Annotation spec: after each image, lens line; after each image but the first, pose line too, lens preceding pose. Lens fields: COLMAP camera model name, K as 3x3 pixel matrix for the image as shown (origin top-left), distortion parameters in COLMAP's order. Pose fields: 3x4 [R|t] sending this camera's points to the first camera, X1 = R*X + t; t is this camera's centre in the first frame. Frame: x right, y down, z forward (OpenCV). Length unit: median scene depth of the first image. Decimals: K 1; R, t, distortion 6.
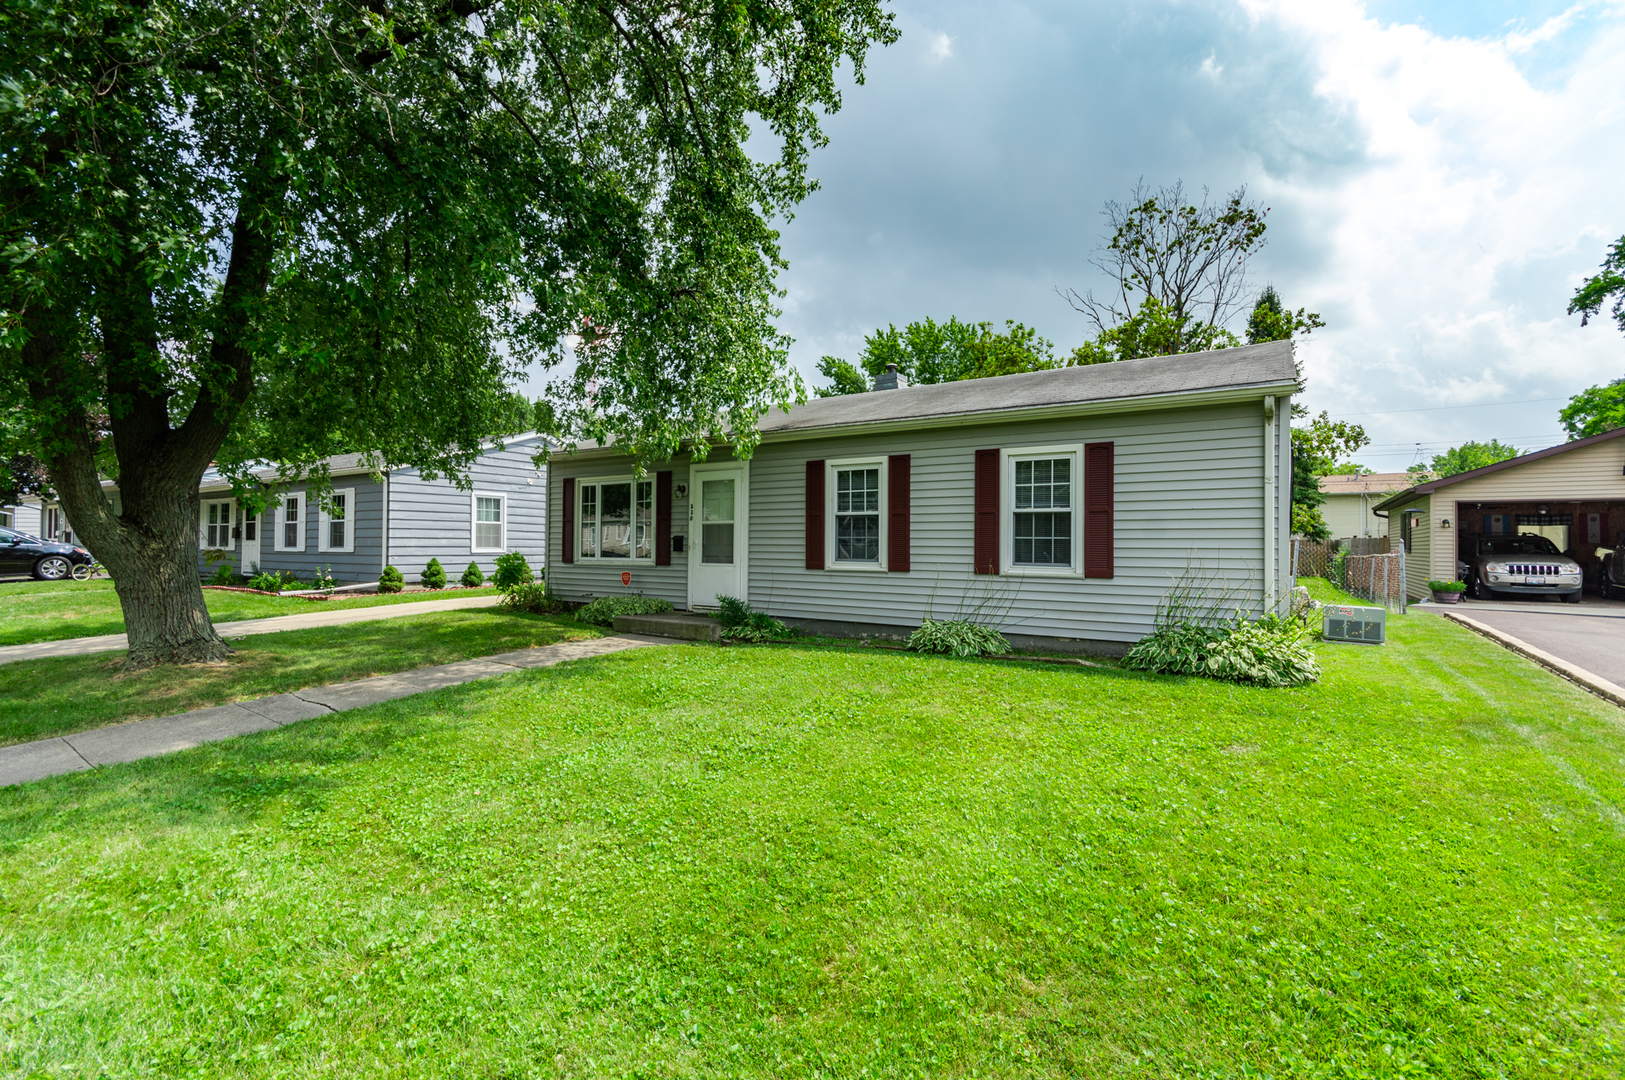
lens RADIAL K [[744.7, 0, 799.4], [0, 744.7, 541.4], [0, 0, 1]] dist [-0.005242, 0.000795]
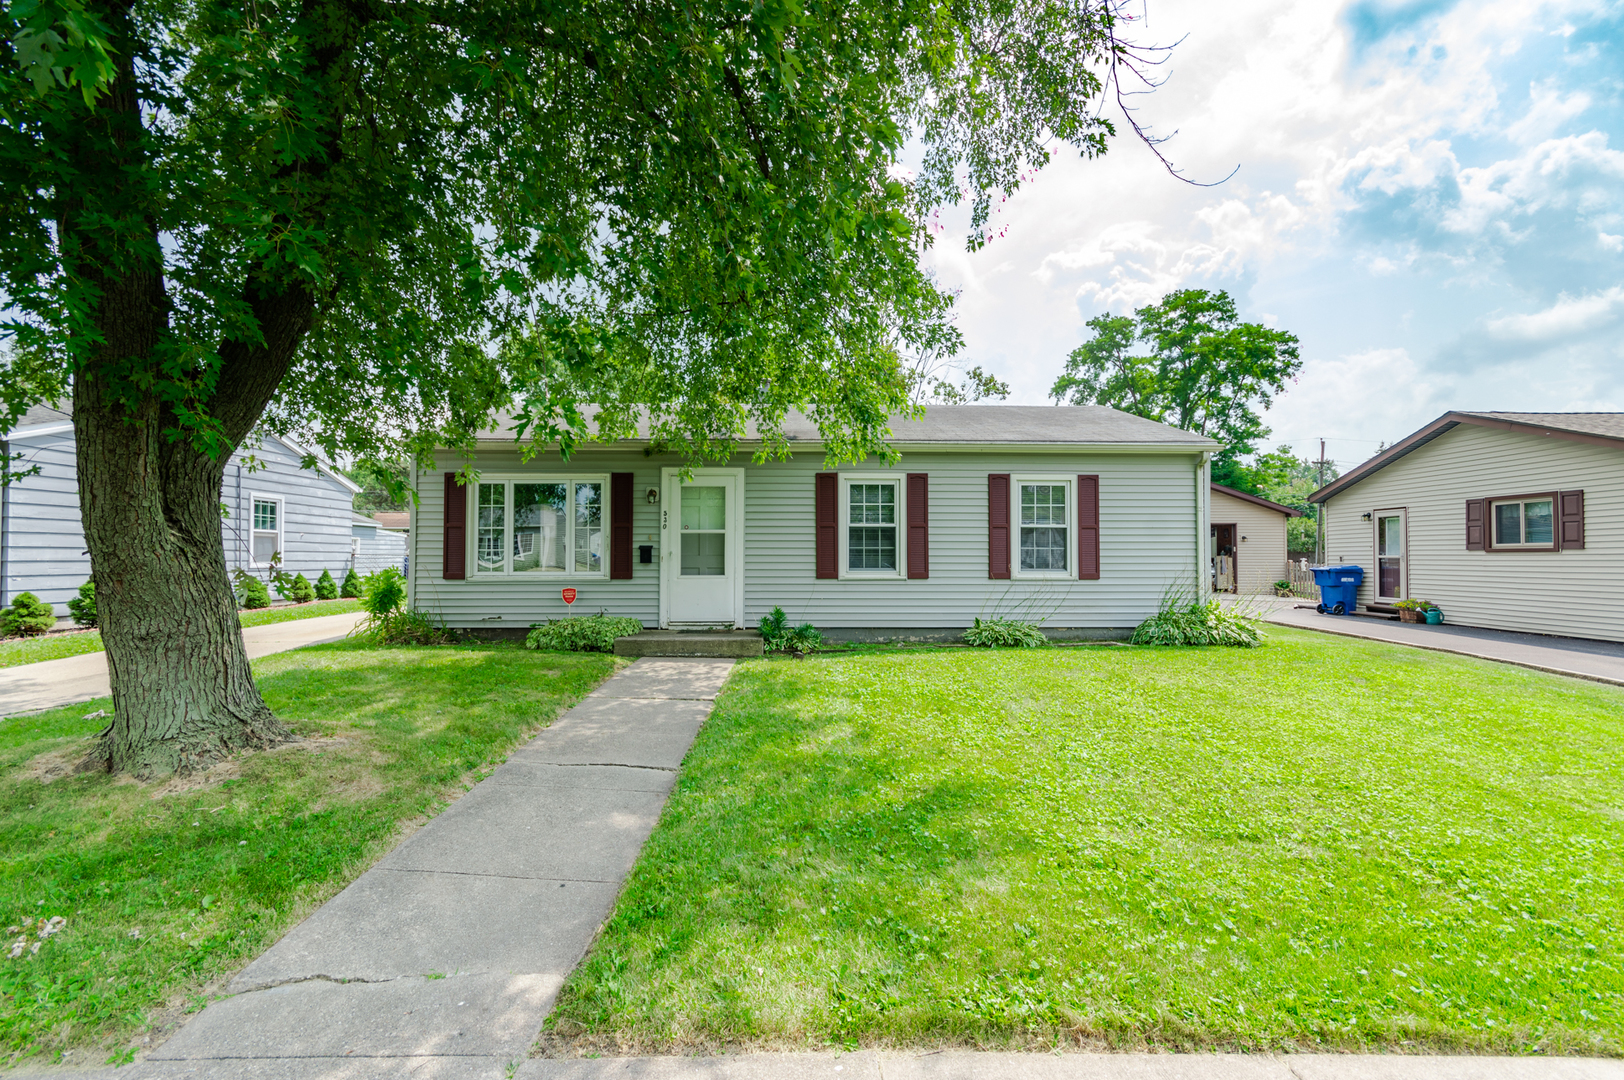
lens RADIAL K [[744.2, 0, 811.2], [0, 744.2, 538.8], [0, 0, 1]] dist [-0.005242, 0.000795]
pose [[0.820193, 0.012247, 0.571955, -0.605770], [0.002032, 0.999702, -0.024321, 0.007629], [-0.572083, 0.021111, 0.819924, 0.177365]]
